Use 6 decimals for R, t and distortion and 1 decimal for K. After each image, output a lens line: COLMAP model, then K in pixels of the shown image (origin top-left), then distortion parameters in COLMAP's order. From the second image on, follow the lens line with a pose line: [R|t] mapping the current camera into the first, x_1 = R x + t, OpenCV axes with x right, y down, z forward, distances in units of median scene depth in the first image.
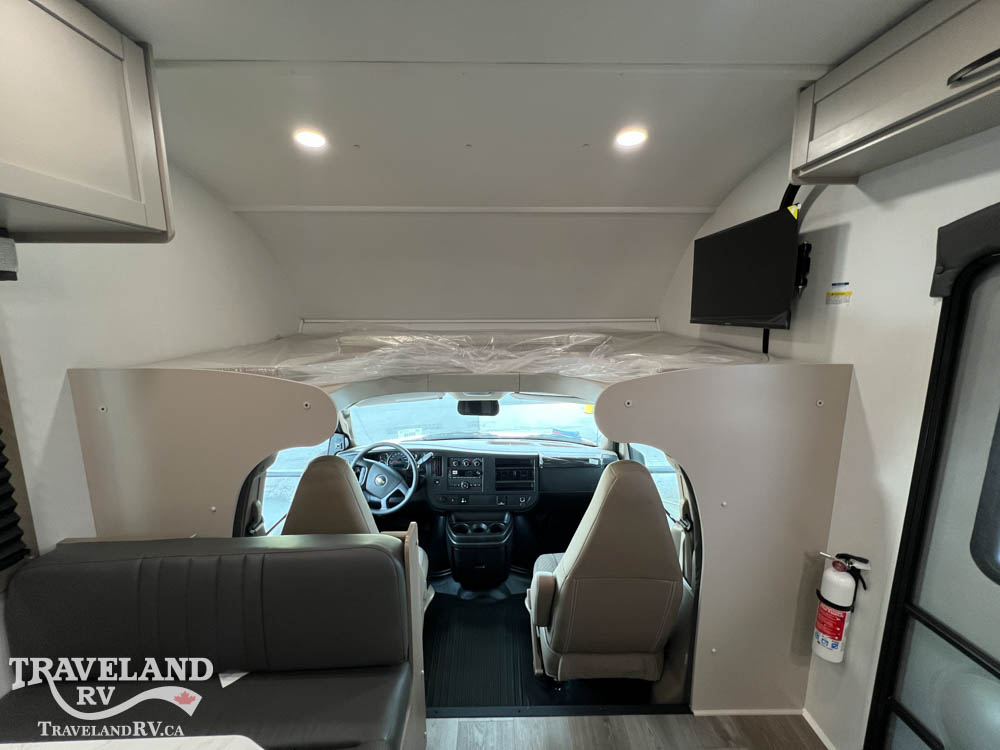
lens RADIAL K [[397.4, 0, 499.4], [0, 397.4, 373.3], [0, 0, 1]] dist [-0.001574, -0.000233]
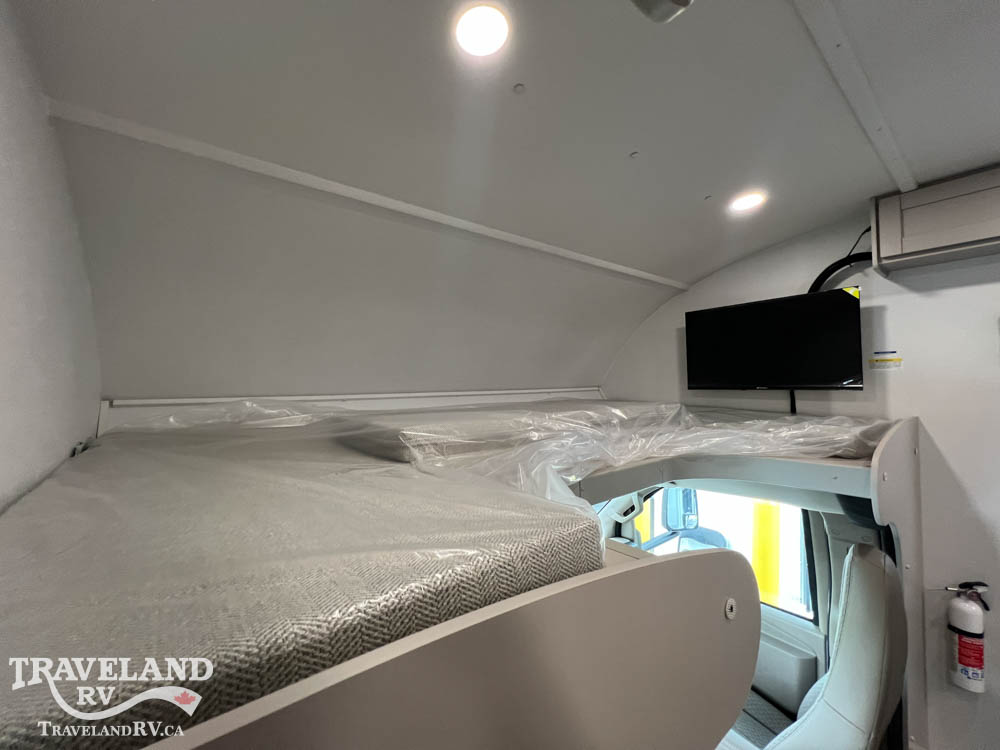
lens RADIAL K [[397.4, 0, 499.4], [0, 397.4, 373.3], [0, 0, 1]] dist [-0.001574, -0.000233]
pose [[0.794346, 0.008031, 0.607412, -0.834023], [0.105577, 0.982870, -0.151063, -0.099263], [-0.598220, 0.184125, 0.779891, 0.752698]]
